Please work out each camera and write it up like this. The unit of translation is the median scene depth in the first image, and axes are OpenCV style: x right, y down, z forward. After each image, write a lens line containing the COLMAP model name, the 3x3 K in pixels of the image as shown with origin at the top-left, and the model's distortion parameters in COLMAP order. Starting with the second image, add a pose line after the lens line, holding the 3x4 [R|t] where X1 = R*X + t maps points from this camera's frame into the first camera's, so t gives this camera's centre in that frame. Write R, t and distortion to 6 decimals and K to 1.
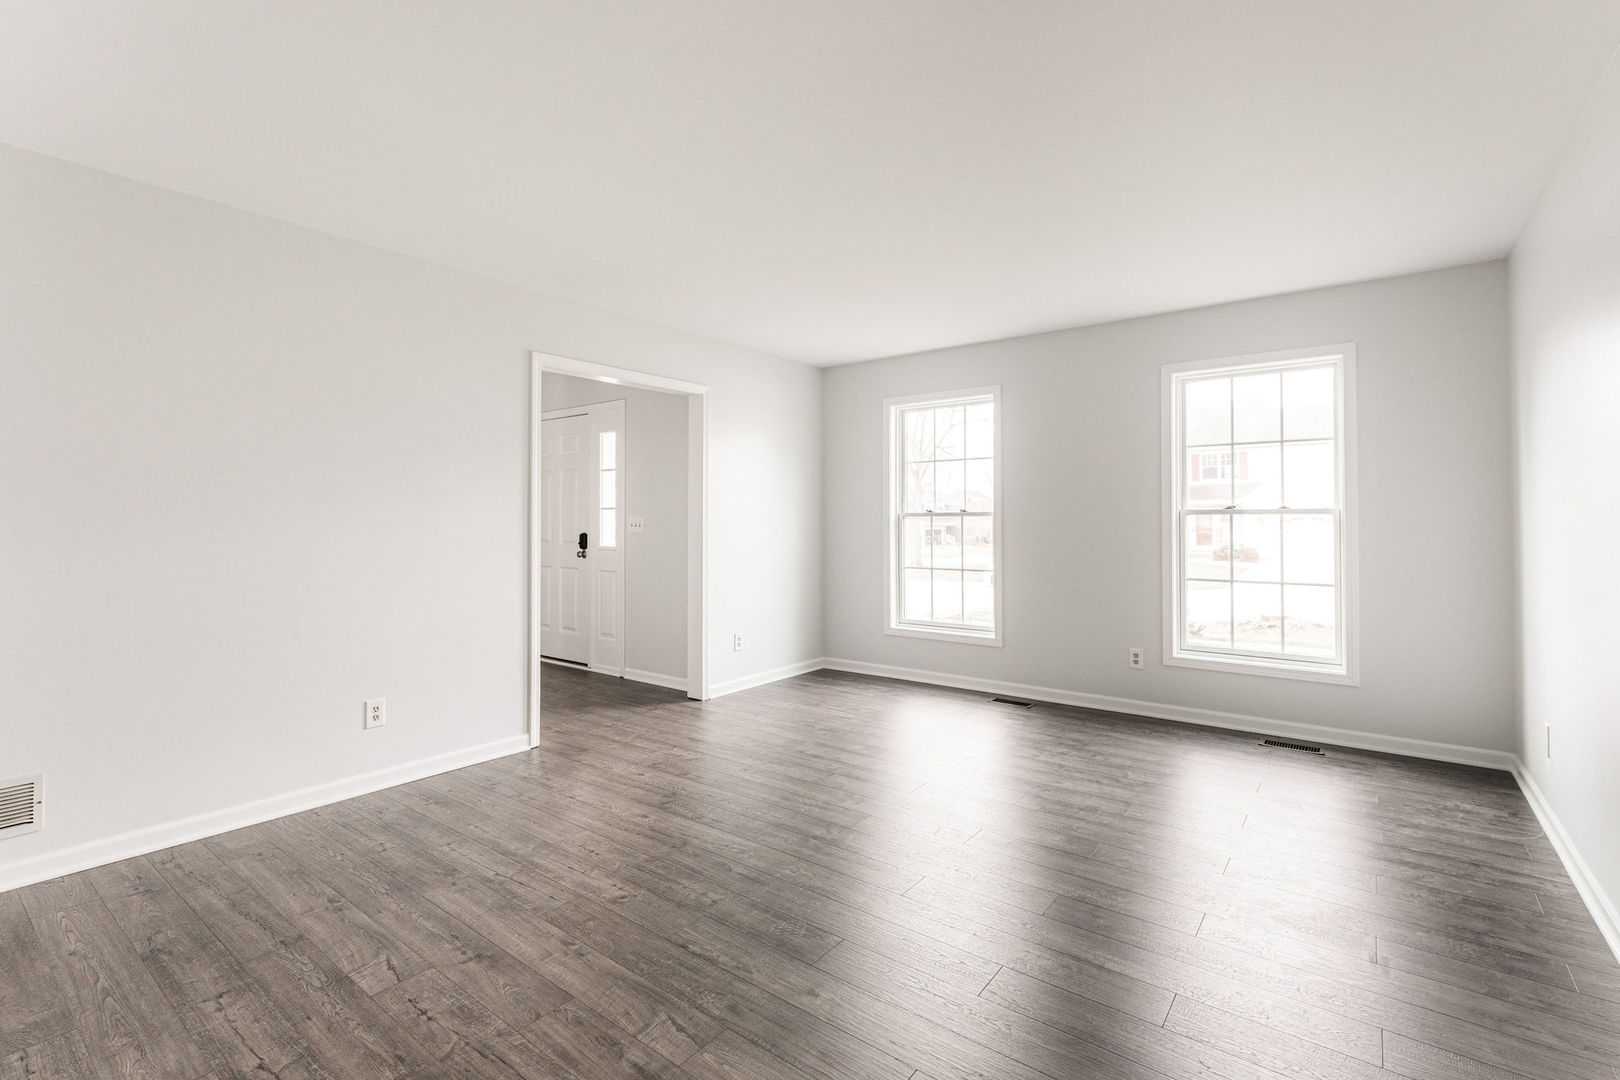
lens RADIAL K [[723.2, 0, 805.7], [0, 723.2, 516.2], [0, 0, 1]] dist [0.003513, 0.000335]
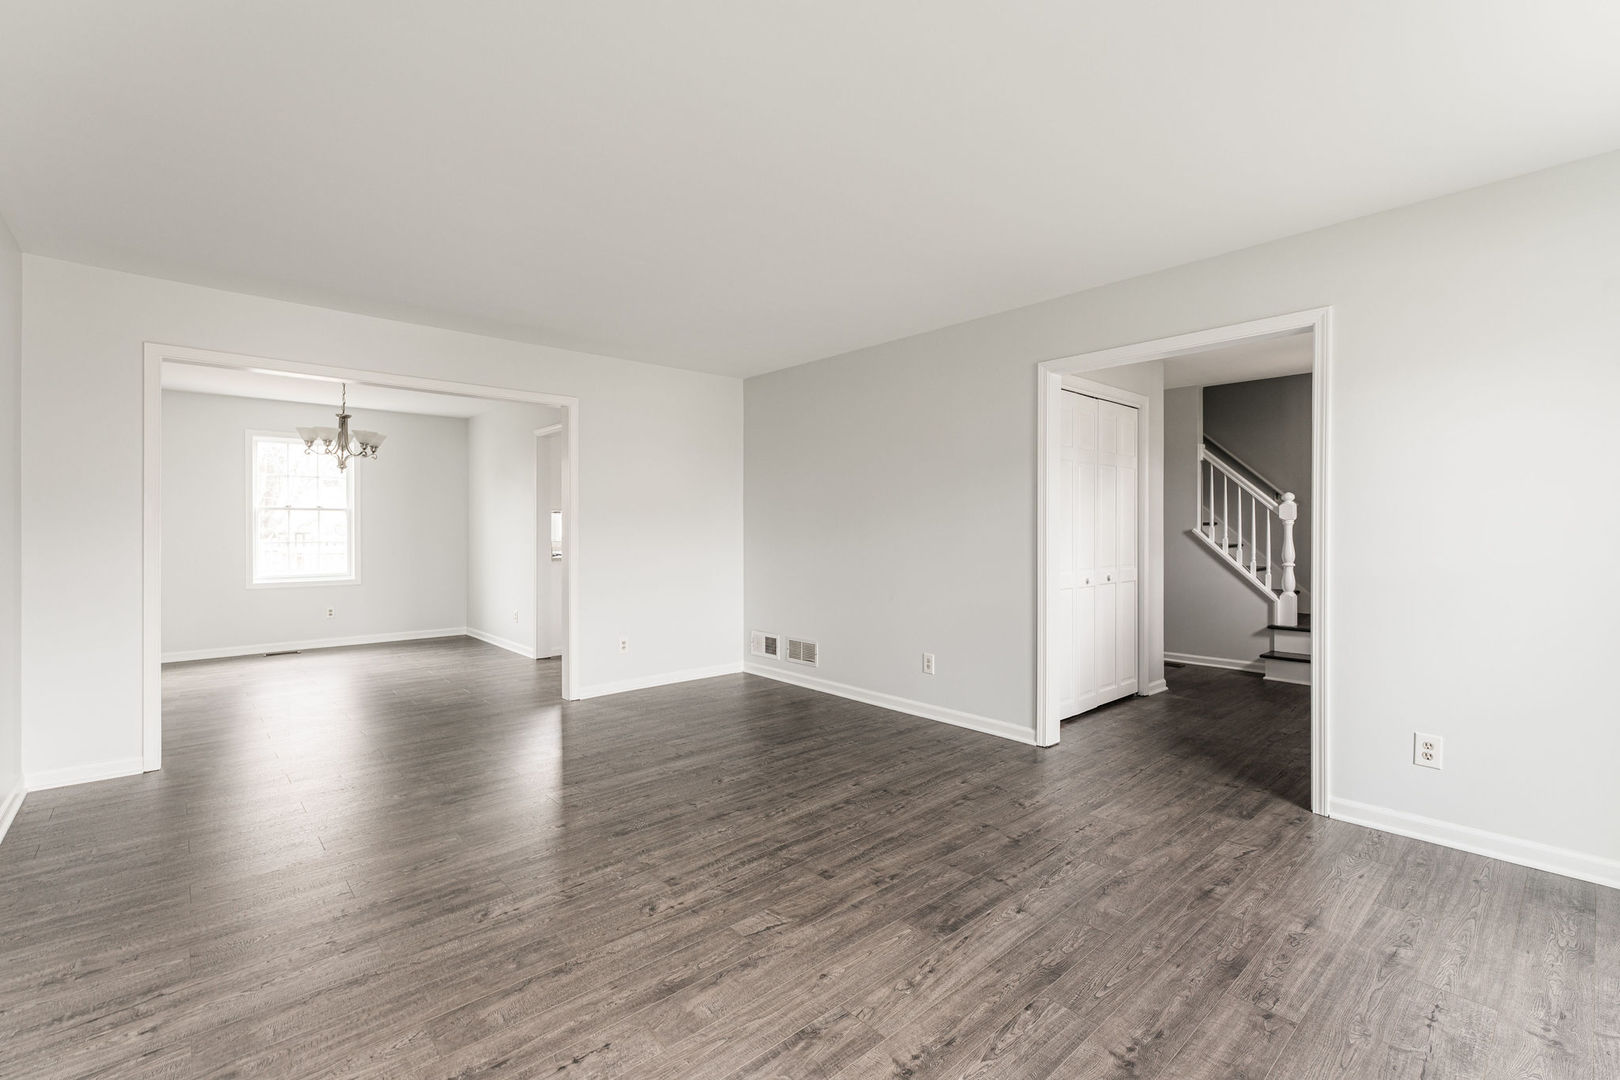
lens RADIAL K [[723.2, 0, 809.3], [0, 723.2, 527.1], [0, 0, 1]] dist [0.003513, 0.000335]
pose [[-0.178231, 0.005374, -0.983974, 0.901148], [0.014037, 0.999897, 0.002918, -0.001452], [0.983889, -0.013292, -0.178288, 1.106626]]
